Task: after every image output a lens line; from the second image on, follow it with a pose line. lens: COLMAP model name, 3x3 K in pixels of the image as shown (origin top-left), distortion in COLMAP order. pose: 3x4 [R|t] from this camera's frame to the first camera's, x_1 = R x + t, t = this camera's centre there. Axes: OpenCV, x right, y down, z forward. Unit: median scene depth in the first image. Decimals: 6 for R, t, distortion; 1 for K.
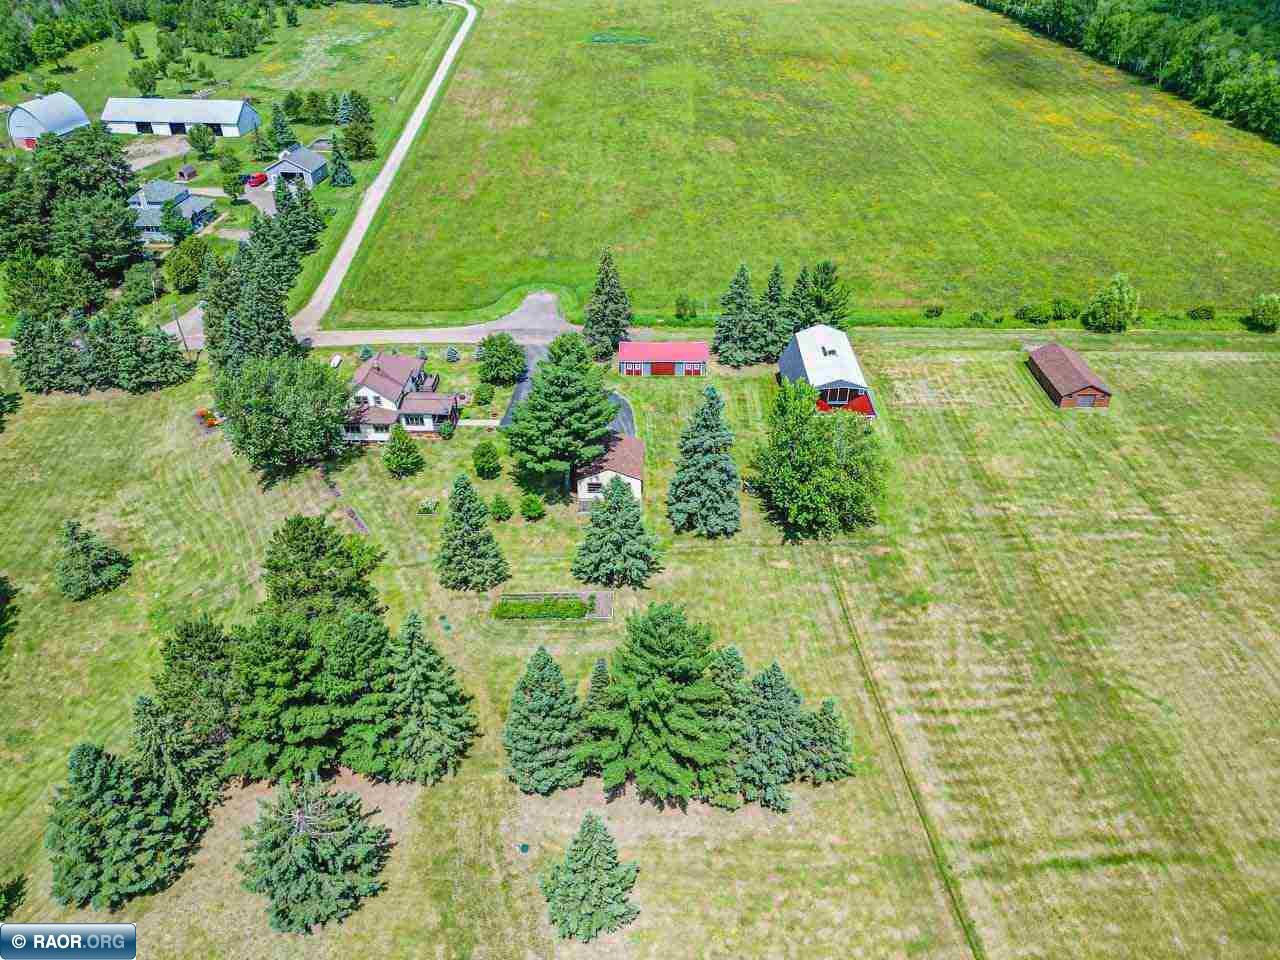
lens RADIAL K [[893.1, 0, 631.2], [0, 893.1, 481.9], [0, 0, 1]] dist [0.085517, -0.099516]
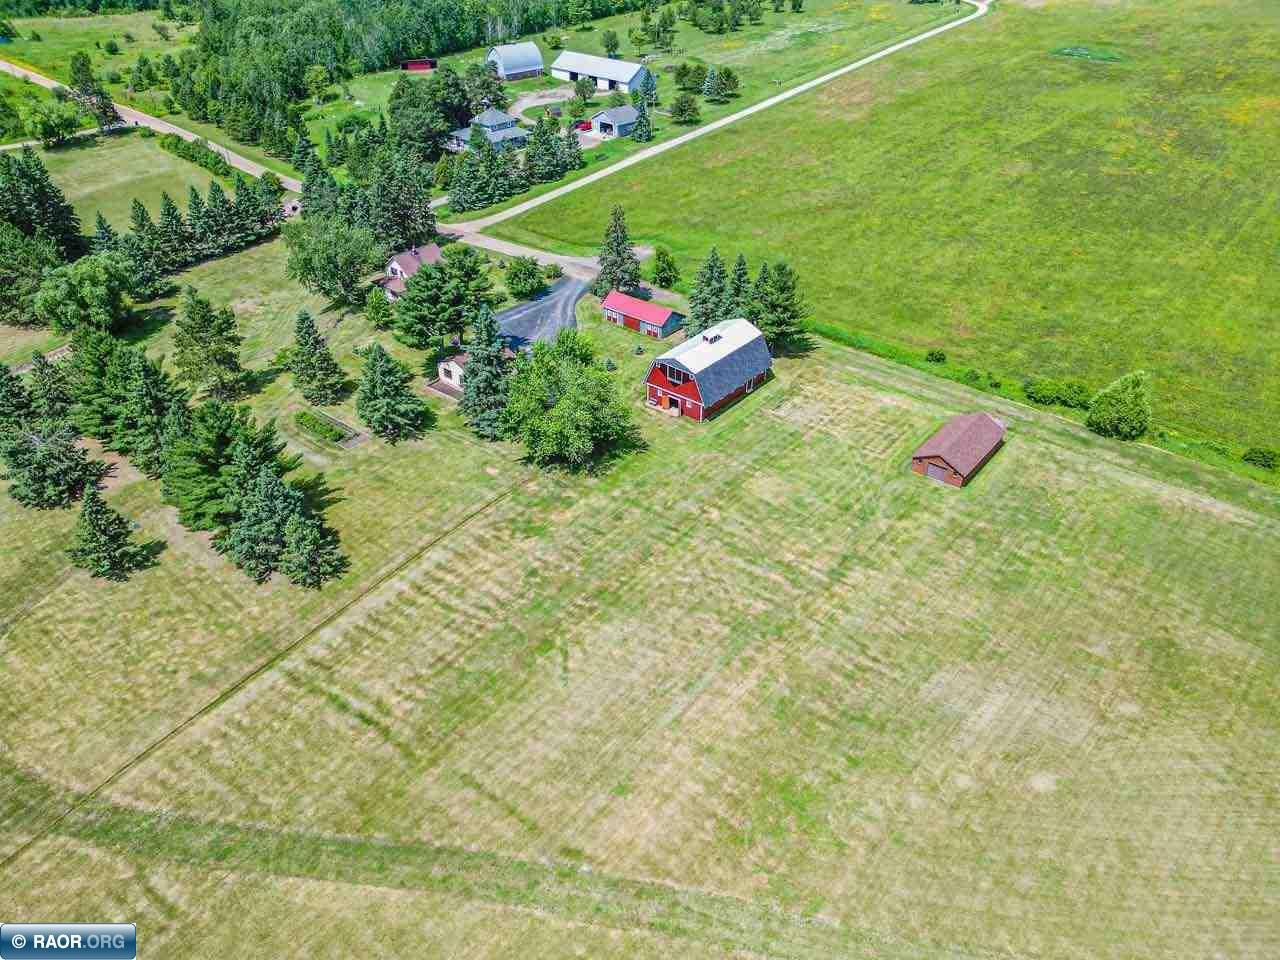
lens RADIAL K [[893.1, 0, 631.2], [0, 893.1, 481.9], [0, 0, 1]] dist [0.085517, -0.099516]
pose [[0.772005, 0.360238, -0.523676, 0.762779], [-0.360417, 0.926729, 0.106171, -0.068627], [0.523553, 0.106777, 0.845276, 0.094080]]
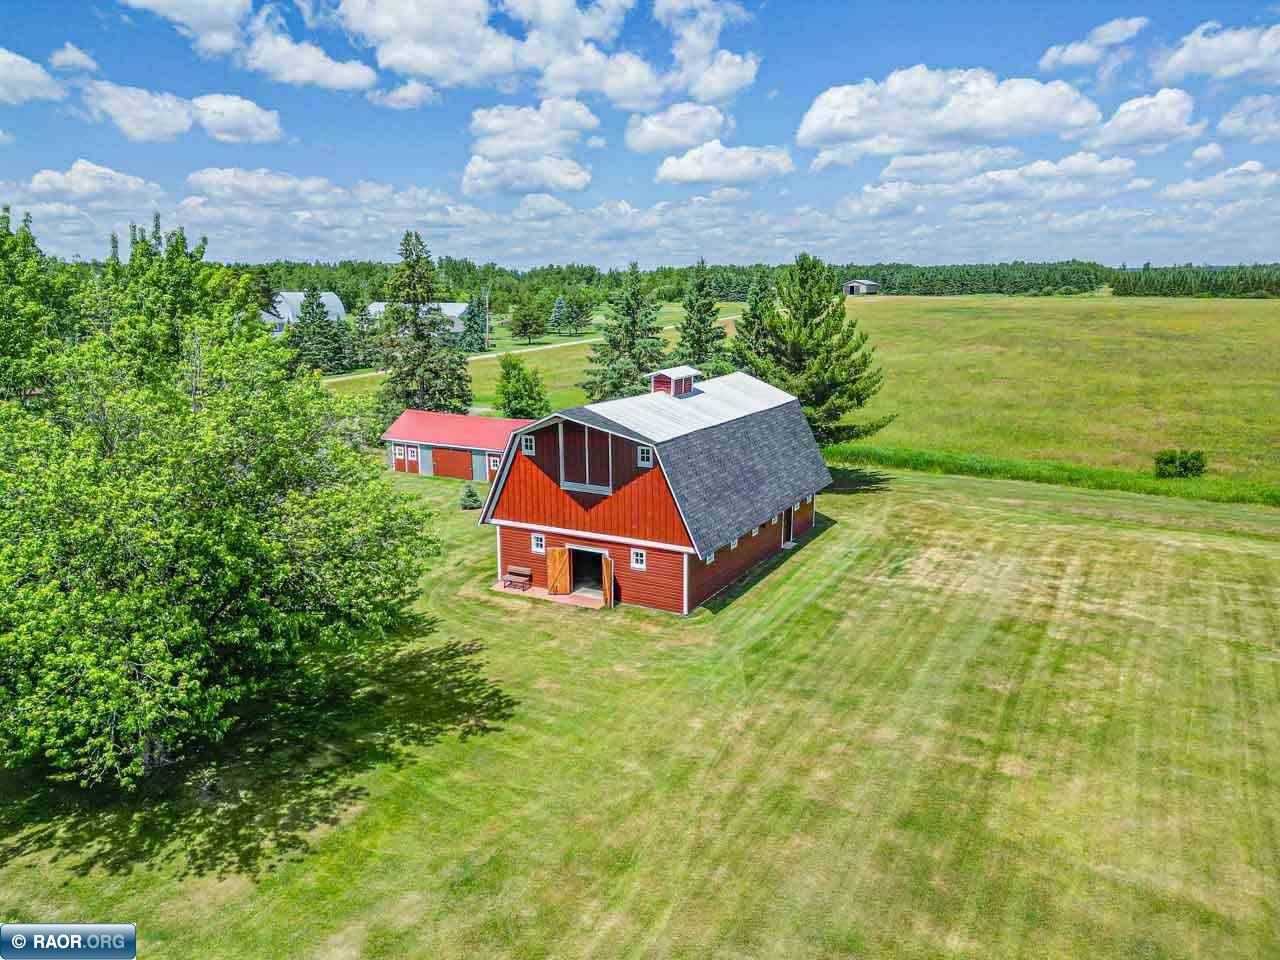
lens RADIAL K [[893.1, 0, 631.2], [0, 893.1, 481.9], [0, 0, 1]] dist [0.085517, -0.099516]
pose [[0.874473, 0.096284, -0.475423, 0.383529], [-0.270518, 0.910339, -0.313214, 0.006358], [0.402638, 0.402507, 0.822113, 0.725345]]
